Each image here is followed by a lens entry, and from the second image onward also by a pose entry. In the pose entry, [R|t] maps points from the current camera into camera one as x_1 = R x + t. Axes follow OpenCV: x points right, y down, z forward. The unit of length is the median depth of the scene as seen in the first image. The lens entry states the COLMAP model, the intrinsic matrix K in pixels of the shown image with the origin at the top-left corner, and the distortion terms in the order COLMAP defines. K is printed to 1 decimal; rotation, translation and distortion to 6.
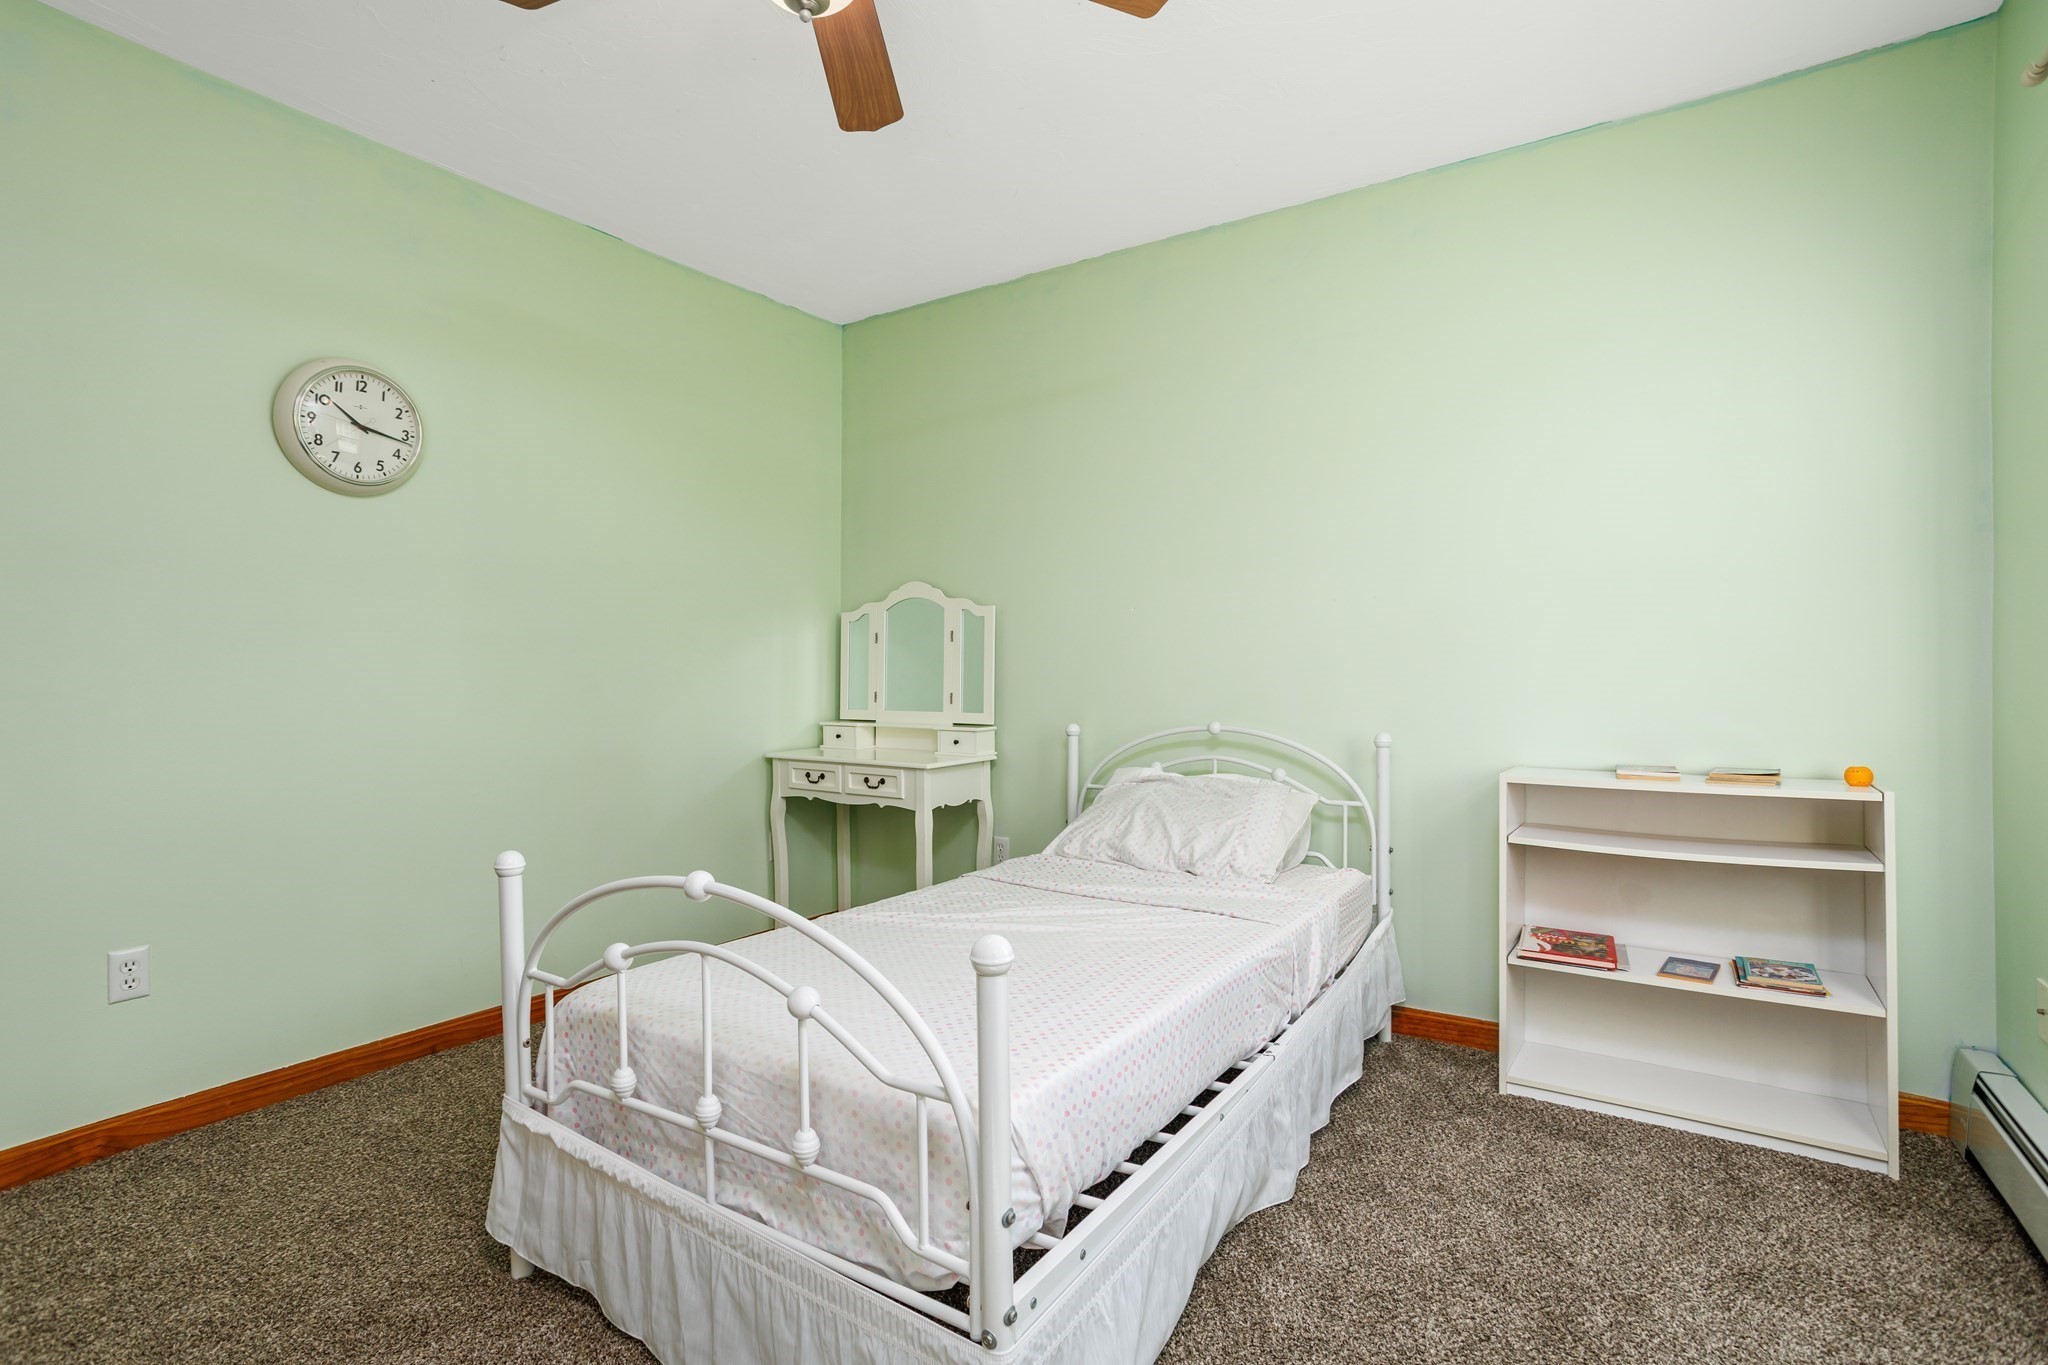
lens RADIAL K [[973.2, 0, 1028.2], [0, 973.2, 673.5], [0, 0, 1]] dist [-0.042749, 0.002387]
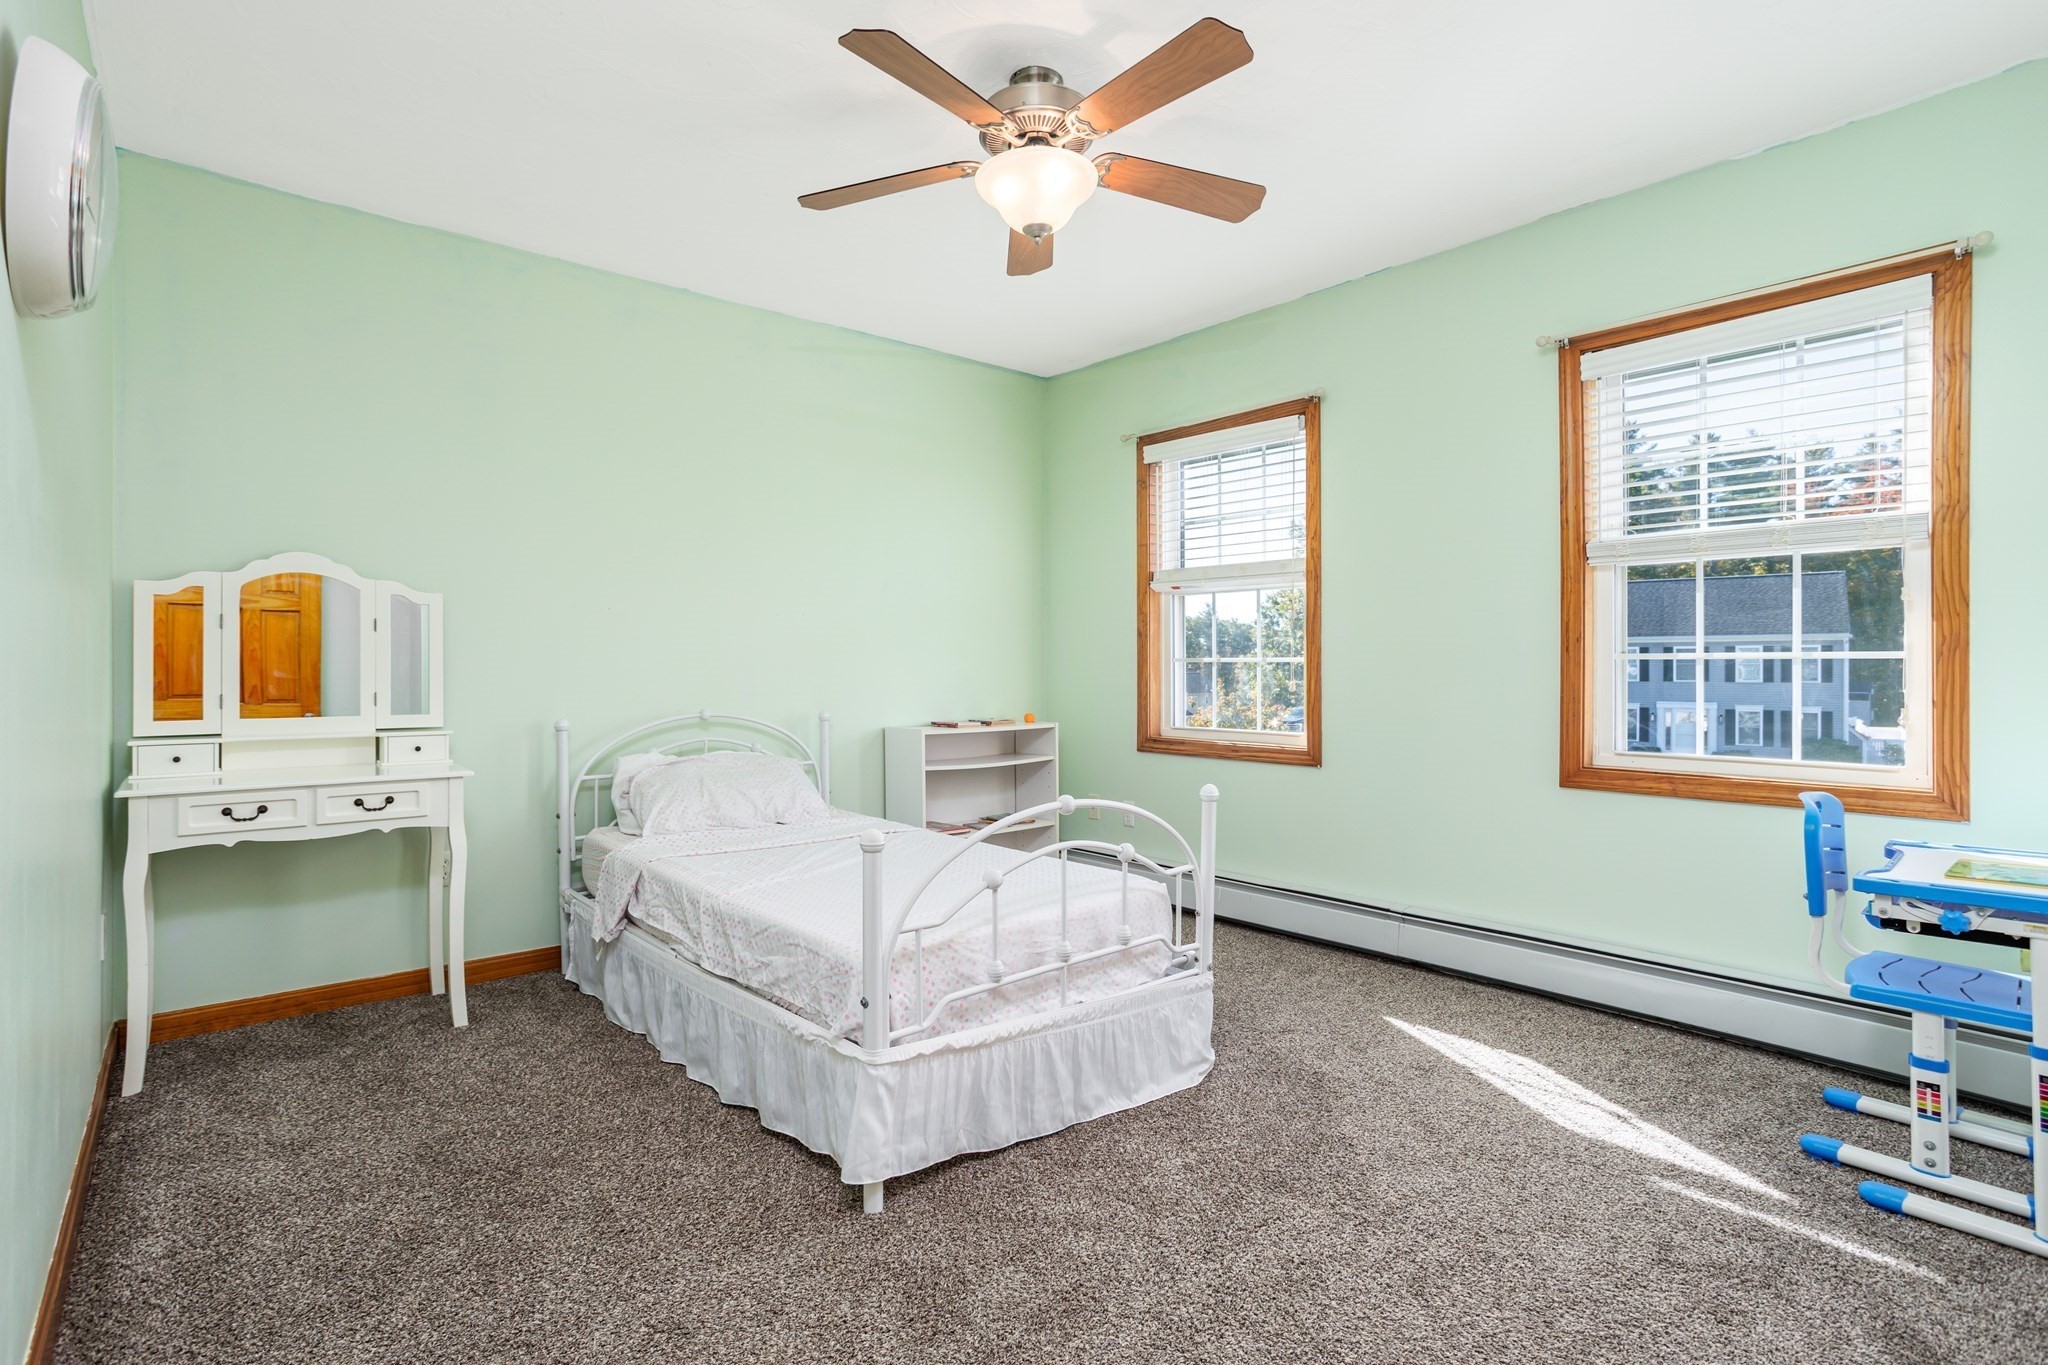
lens RADIAL K [[973.2, 0, 1032.4], [0, 973.2, 667.7], [0, 0, 1]] dist [-0.042749, 0.002387]
pose [[0.265204, -0.000669, 0.964192, -0.753494], [-0.006814, 0.999973, 0.002568, -0.007617], [-0.964168, -0.007250, 0.265192, 0.246325]]
